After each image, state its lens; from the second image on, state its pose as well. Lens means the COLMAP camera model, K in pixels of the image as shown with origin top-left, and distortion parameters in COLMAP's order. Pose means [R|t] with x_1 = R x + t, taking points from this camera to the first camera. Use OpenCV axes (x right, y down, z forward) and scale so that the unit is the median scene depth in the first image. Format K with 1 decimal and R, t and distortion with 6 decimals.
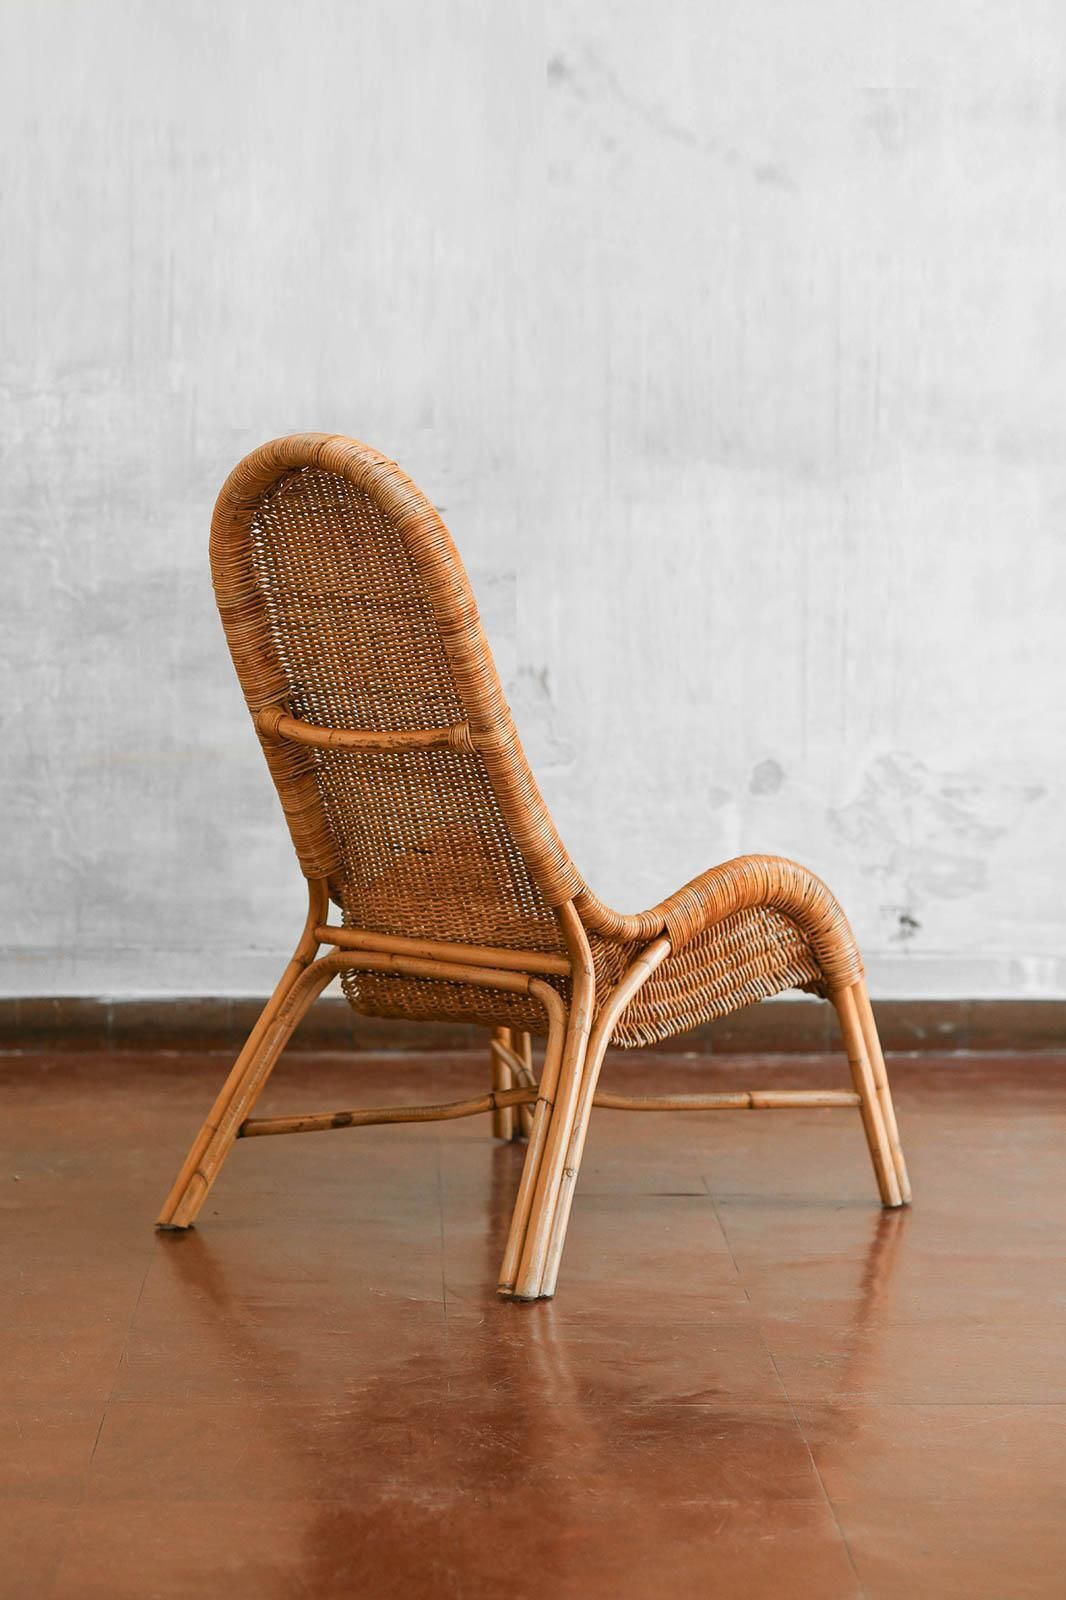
lens RADIAL K [[3995.7, 0, 533.8], [0, 3995.7, 744.7], [0, 0, 1]] dist [-0.112157, -0.382348]
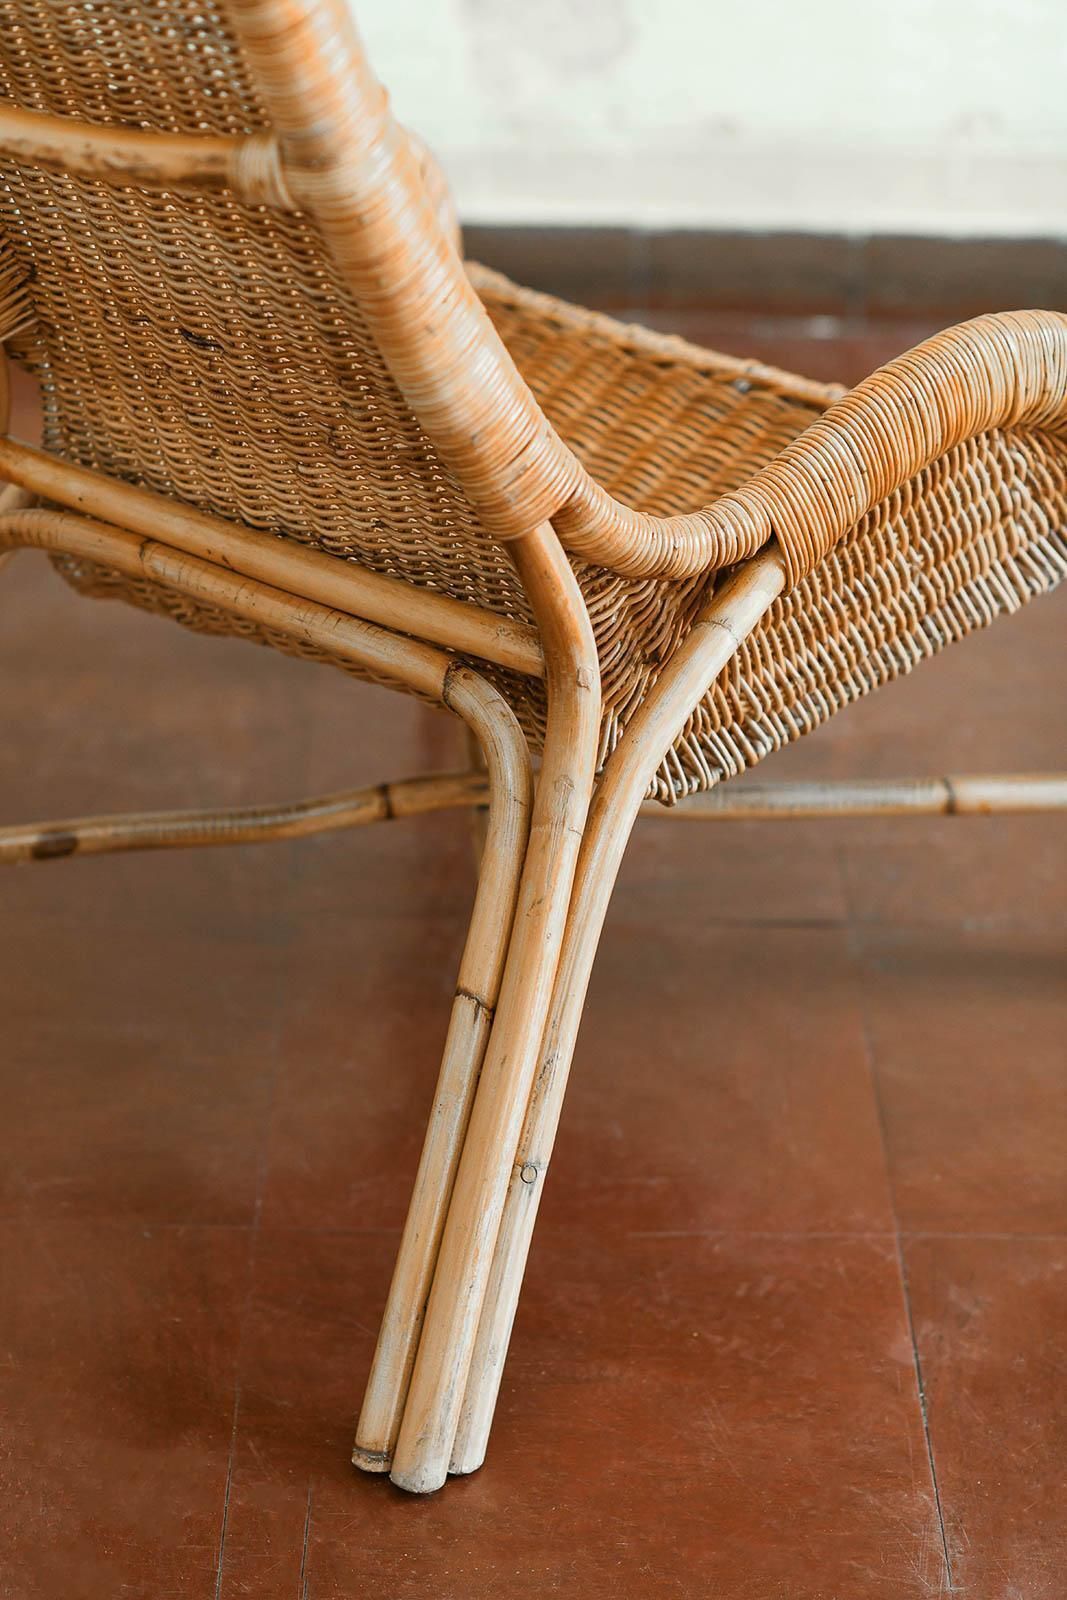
lens RADIAL K [[3995.7, 0, 534.3], [0, 3995.7, 744.7], [0, 0, 1]] dist [-0.112157, -0.382348]
pose [[0.999455, 0.021637, -0.024923, 0.018669], [-0.010596, 0.925511, 0.378571, -0.093824], [0.031258, -0.378101, 0.925236, 0.601056]]
